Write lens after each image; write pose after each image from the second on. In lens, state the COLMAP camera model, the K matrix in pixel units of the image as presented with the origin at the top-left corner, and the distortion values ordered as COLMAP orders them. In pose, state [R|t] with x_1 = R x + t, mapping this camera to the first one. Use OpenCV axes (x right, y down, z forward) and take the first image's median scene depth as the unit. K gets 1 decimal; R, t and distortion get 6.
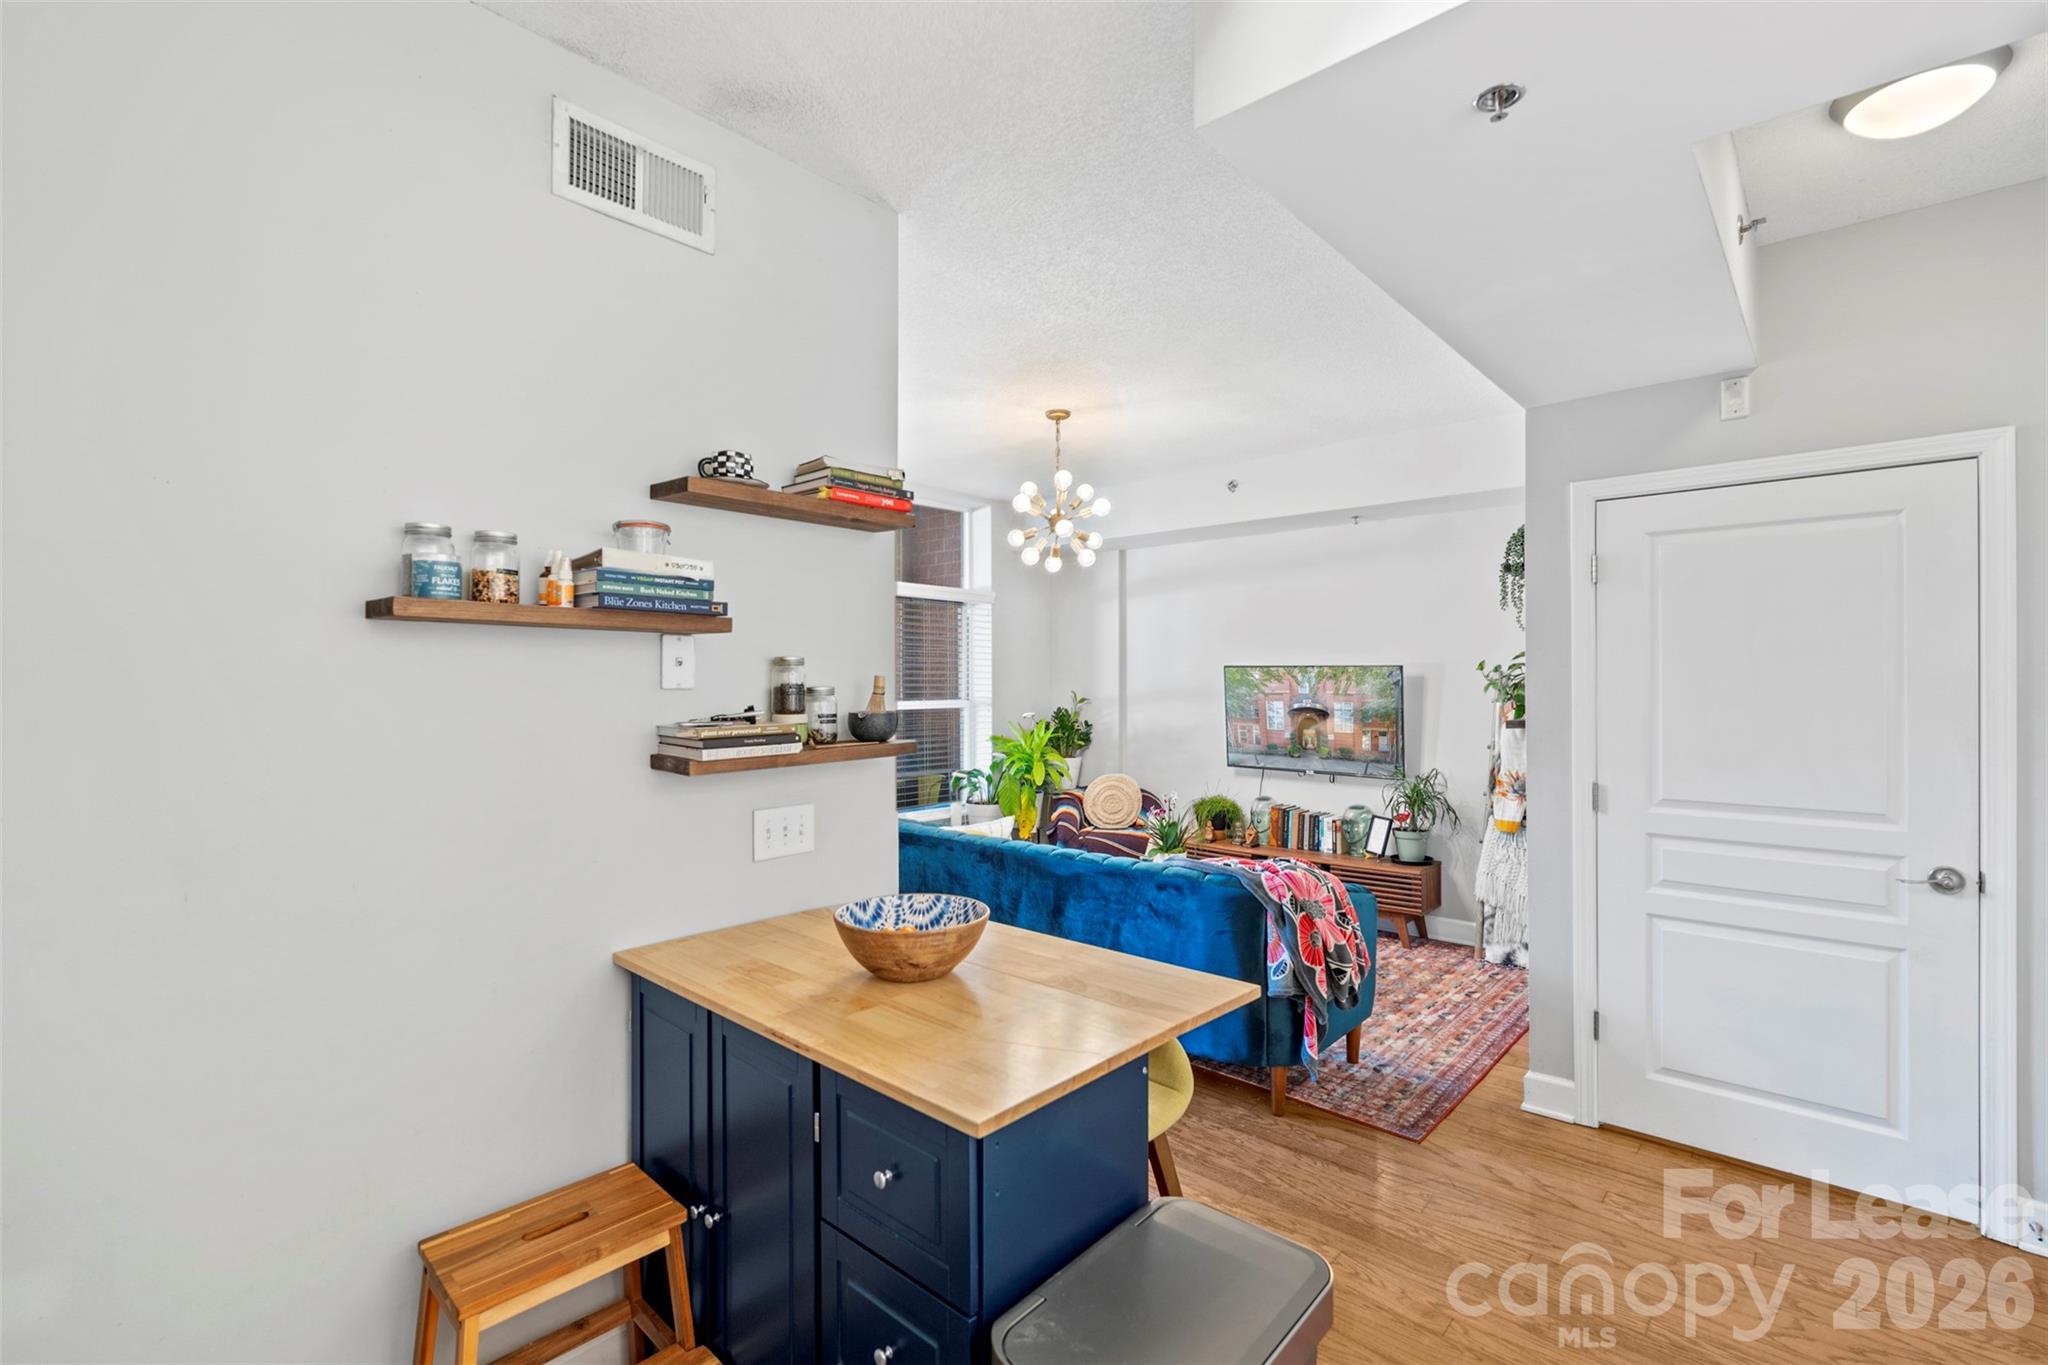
lens RADIAL K [[910.7, 0, 1057.9], [0, 910.7, 672.0], [0, 0, 1]] dist [-0.001716, -0.000217]
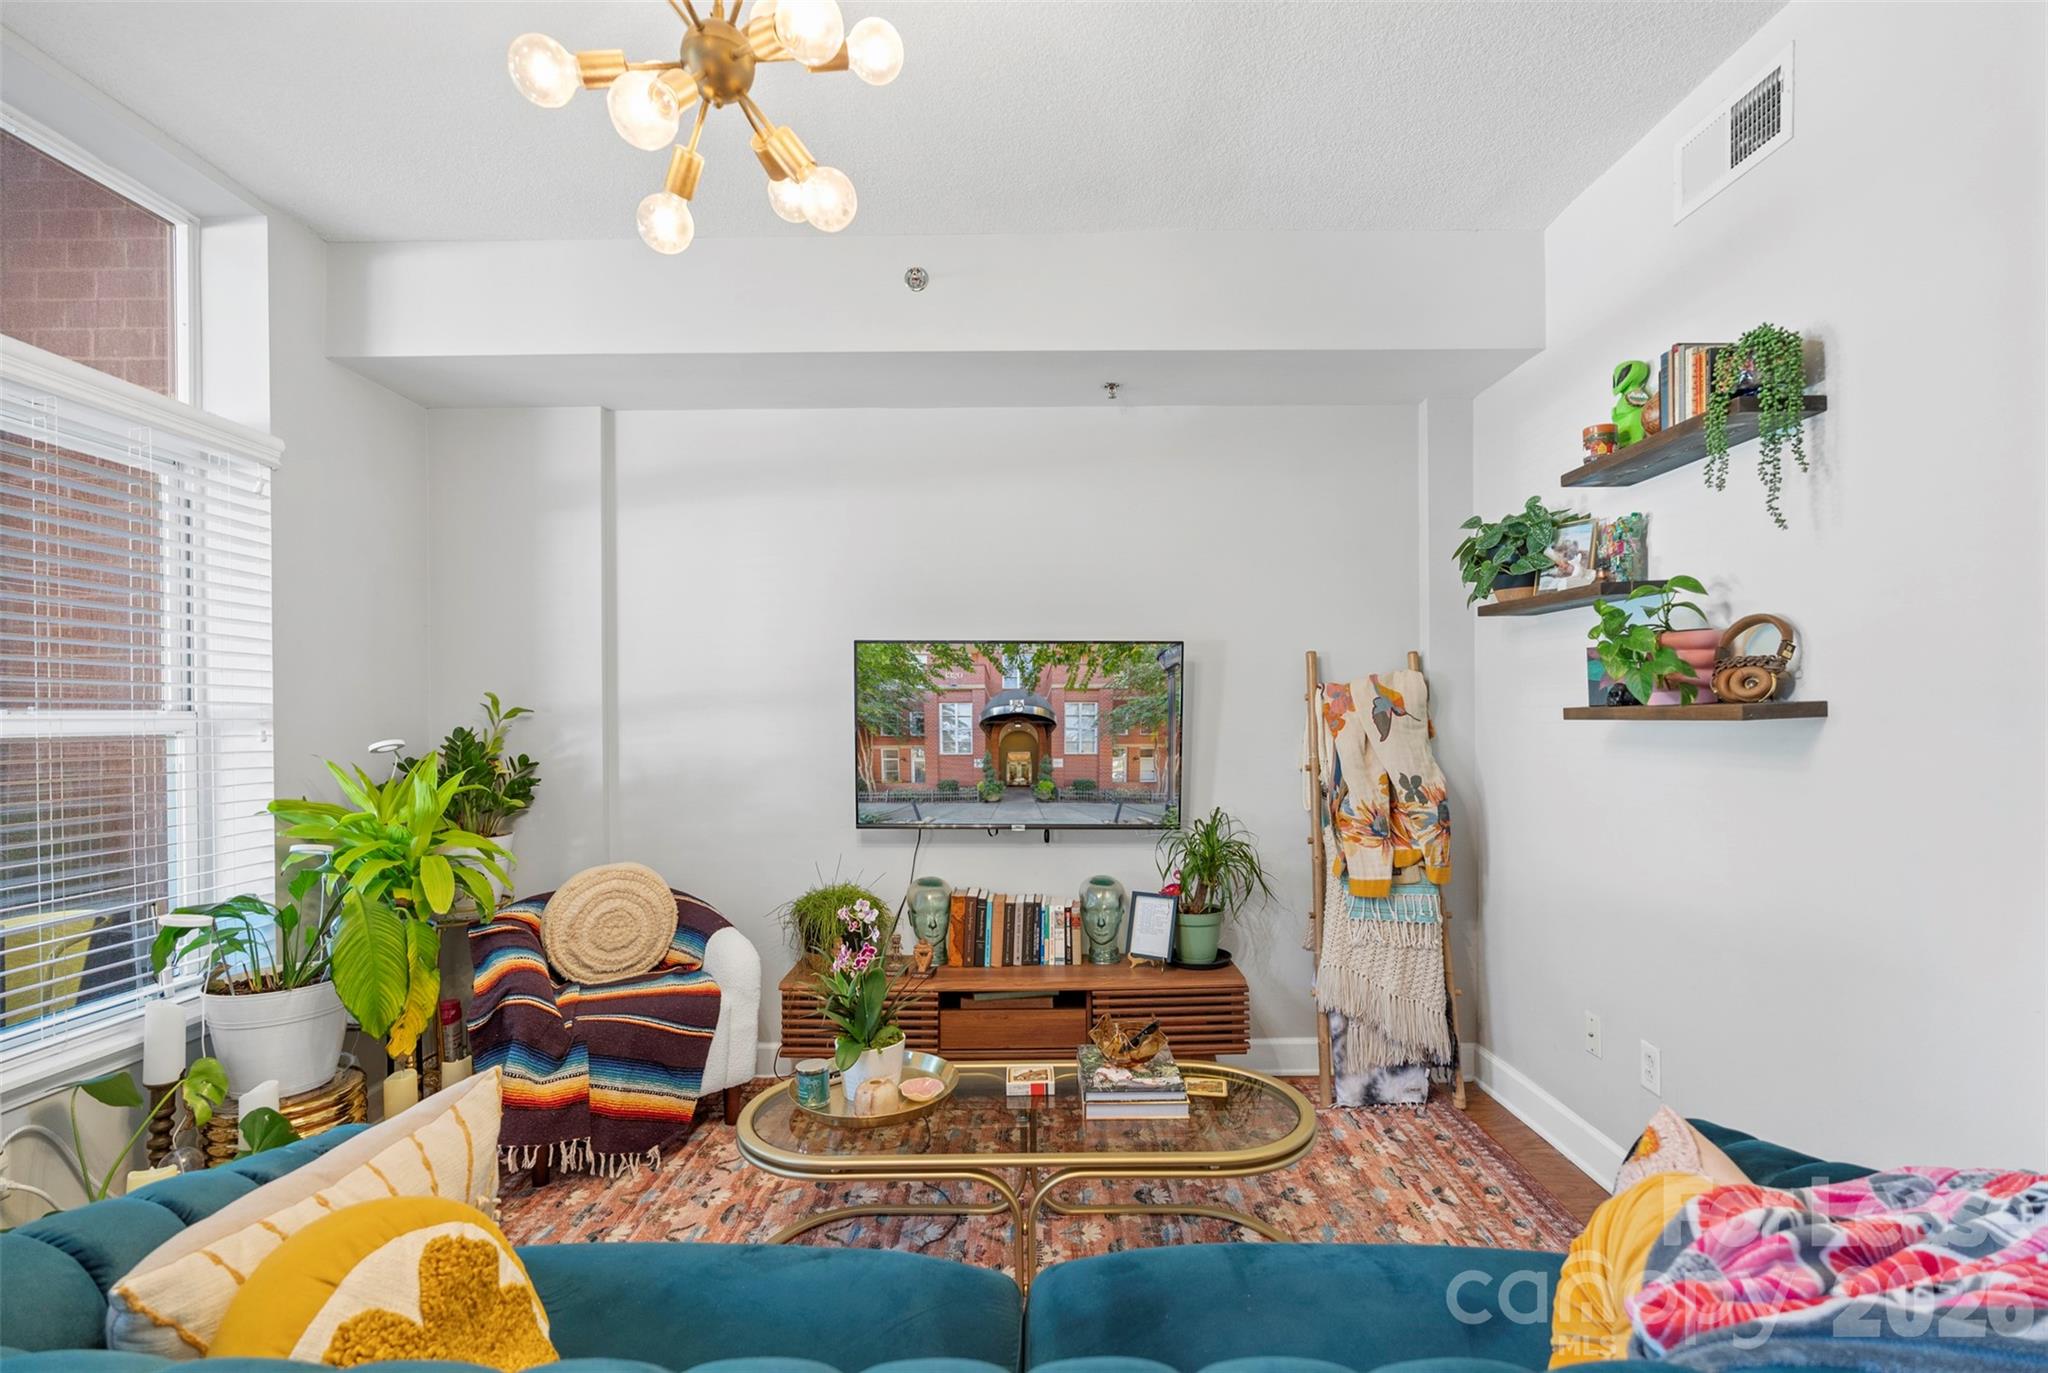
lens RADIAL K [[929.9, 0, 1024.1], [0, 929.9, 713.8], [0, 0, 1]] dist [-0.000637, 0.000505]
pose [[0.767988, -0.005791, 0.640438, -0.092977], [0.002288, 0.999978, 0.006299, 0.035034], [-0.640460, -0.003372, 0.767984, 0.550141]]
